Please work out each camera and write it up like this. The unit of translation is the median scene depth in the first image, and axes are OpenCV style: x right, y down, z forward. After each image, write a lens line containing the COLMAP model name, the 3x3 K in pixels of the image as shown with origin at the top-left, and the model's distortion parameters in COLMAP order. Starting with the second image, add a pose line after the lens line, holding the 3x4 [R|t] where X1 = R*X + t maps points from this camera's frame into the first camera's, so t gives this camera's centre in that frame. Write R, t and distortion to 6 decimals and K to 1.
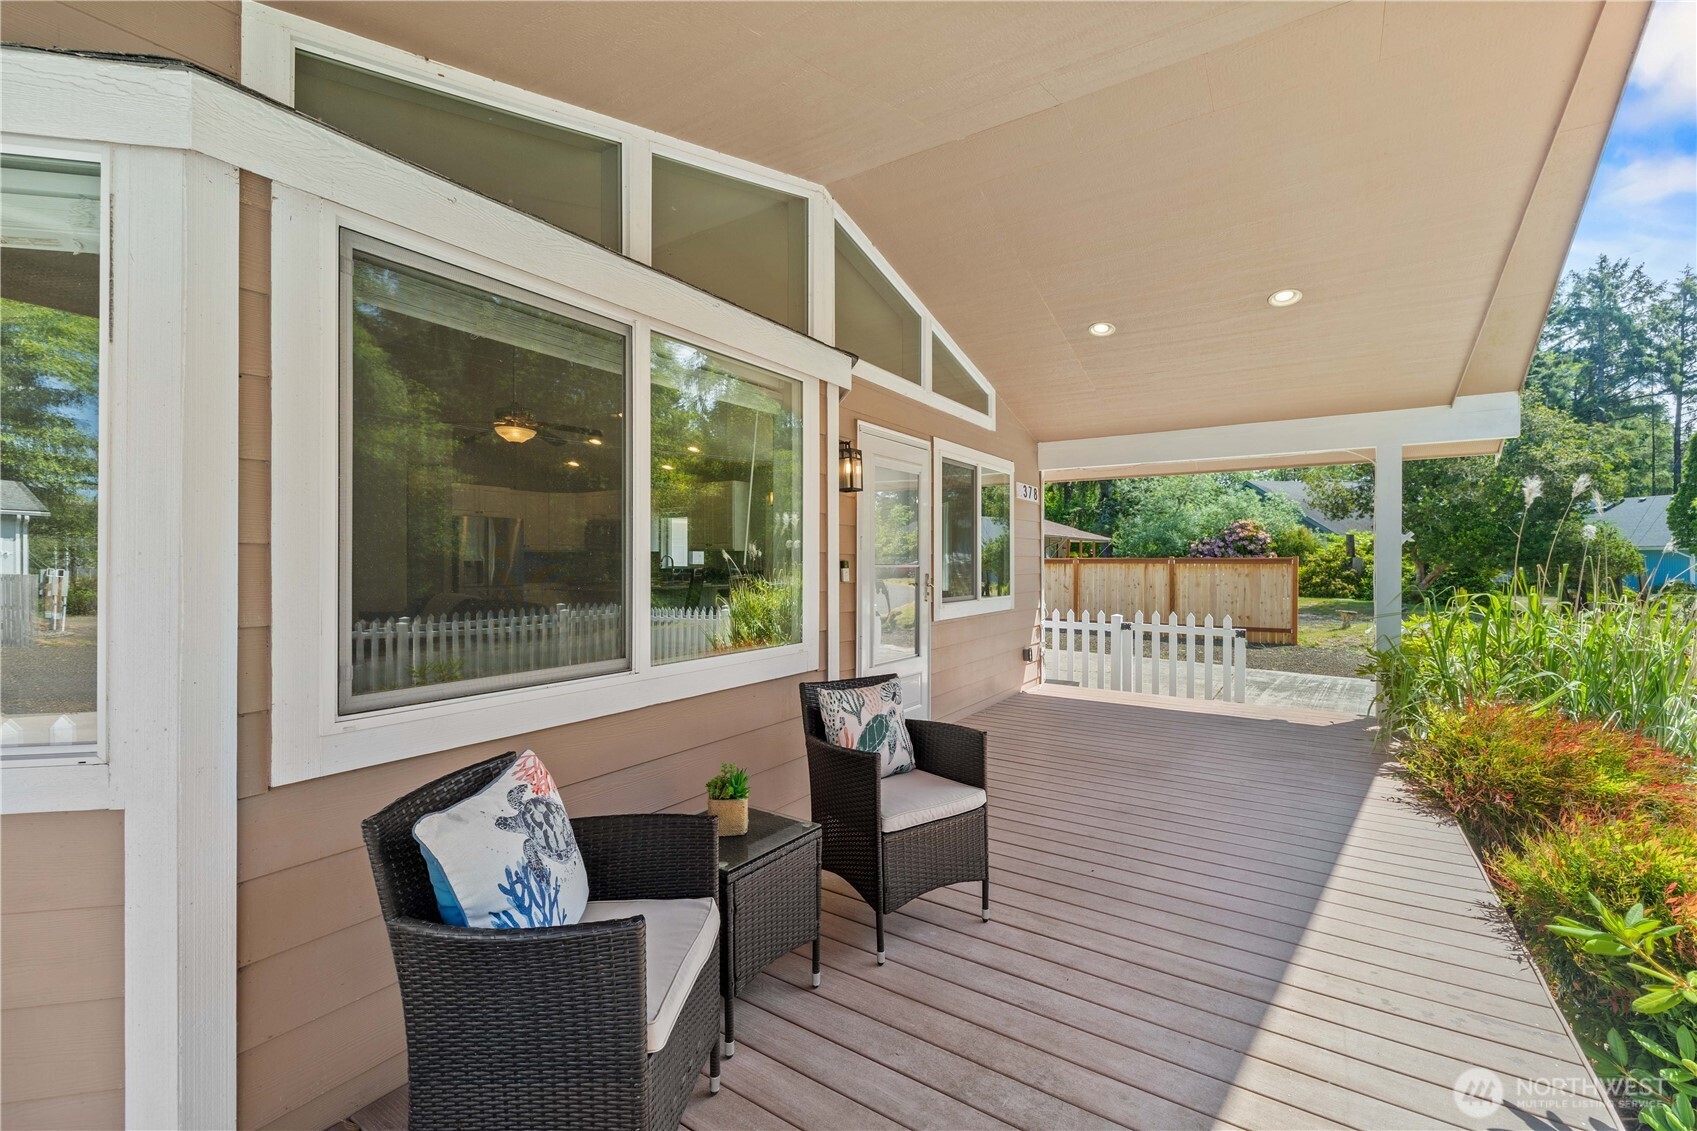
lens RADIAL K [[716.3, 0, 848.7], [0, 716.3, 554.2], [0, 0, 1]] dist [0.003738, -0.000403]
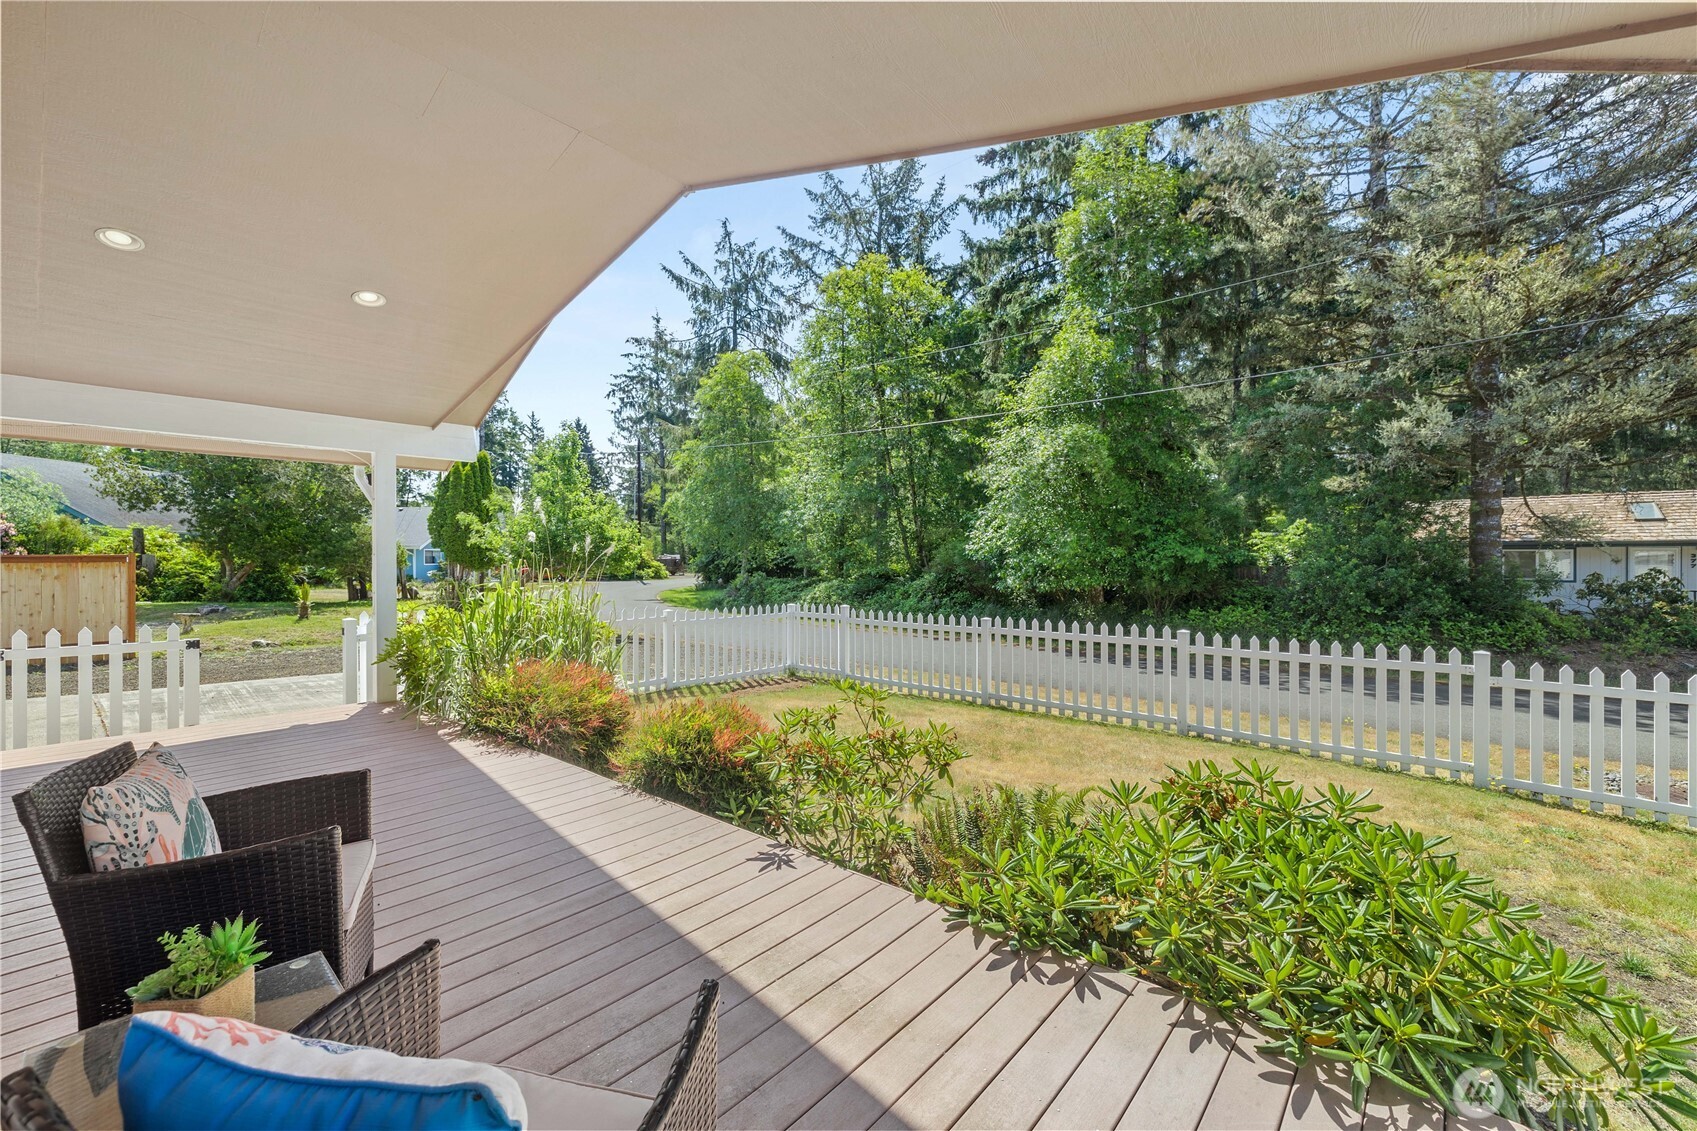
lens RADIAL K [[716.3, 0, 834.4], [0, 716.3, 558.5], [0, 0, 1]] dist [0.003738, -0.000403]
pose [[0.133188, -0.004412, 0.991081, -0.099737], [-0.005004, 0.999974, 0.005124, 0.000494], [-0.991078, -0.005642, 0.133163, 0.067362]]
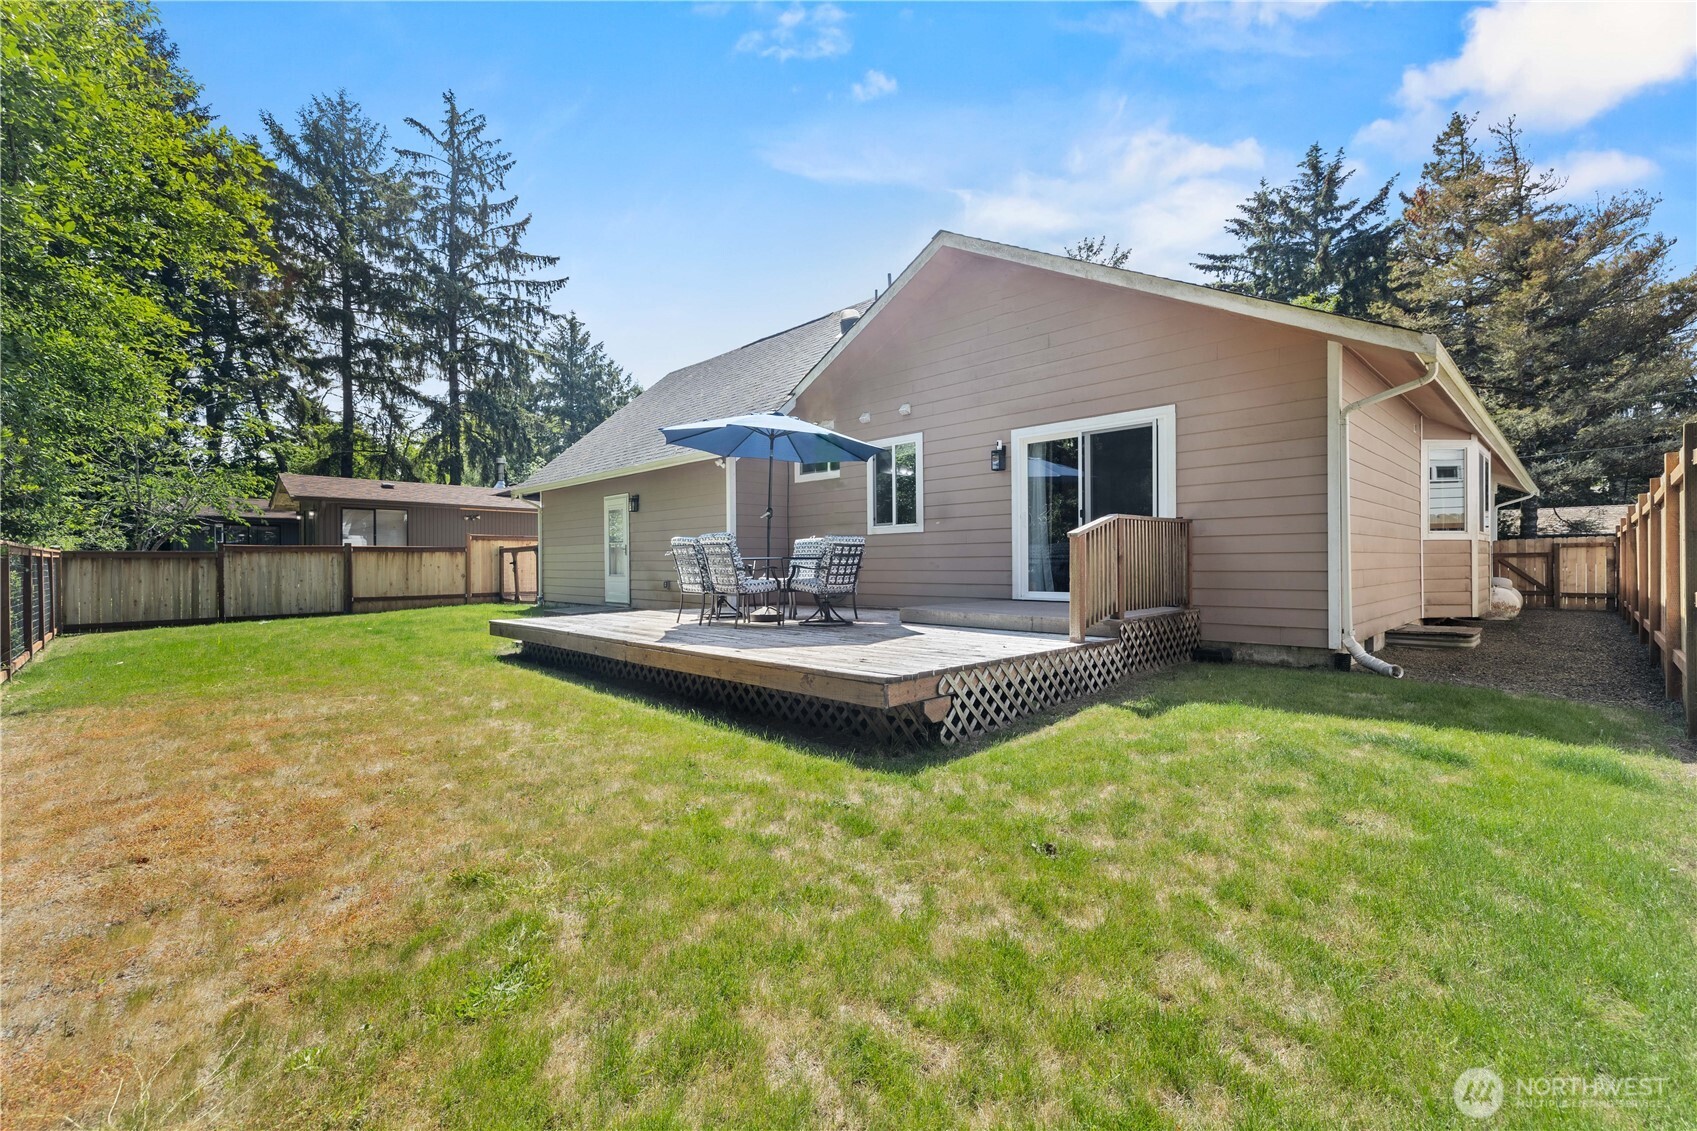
lens RADIAL K [[716.3, 0, 847.3], [0, 716.3, 557.6], [0, 0, 1]] dist [0.003738, -0.000403]
pose [[0.187031, -0.004253, 0.982345, -0.254720], [0.002413, 0.999990, 0.003870, 0.004209], [-0.982351, 0.001647, 0.187039, 0.158442]]
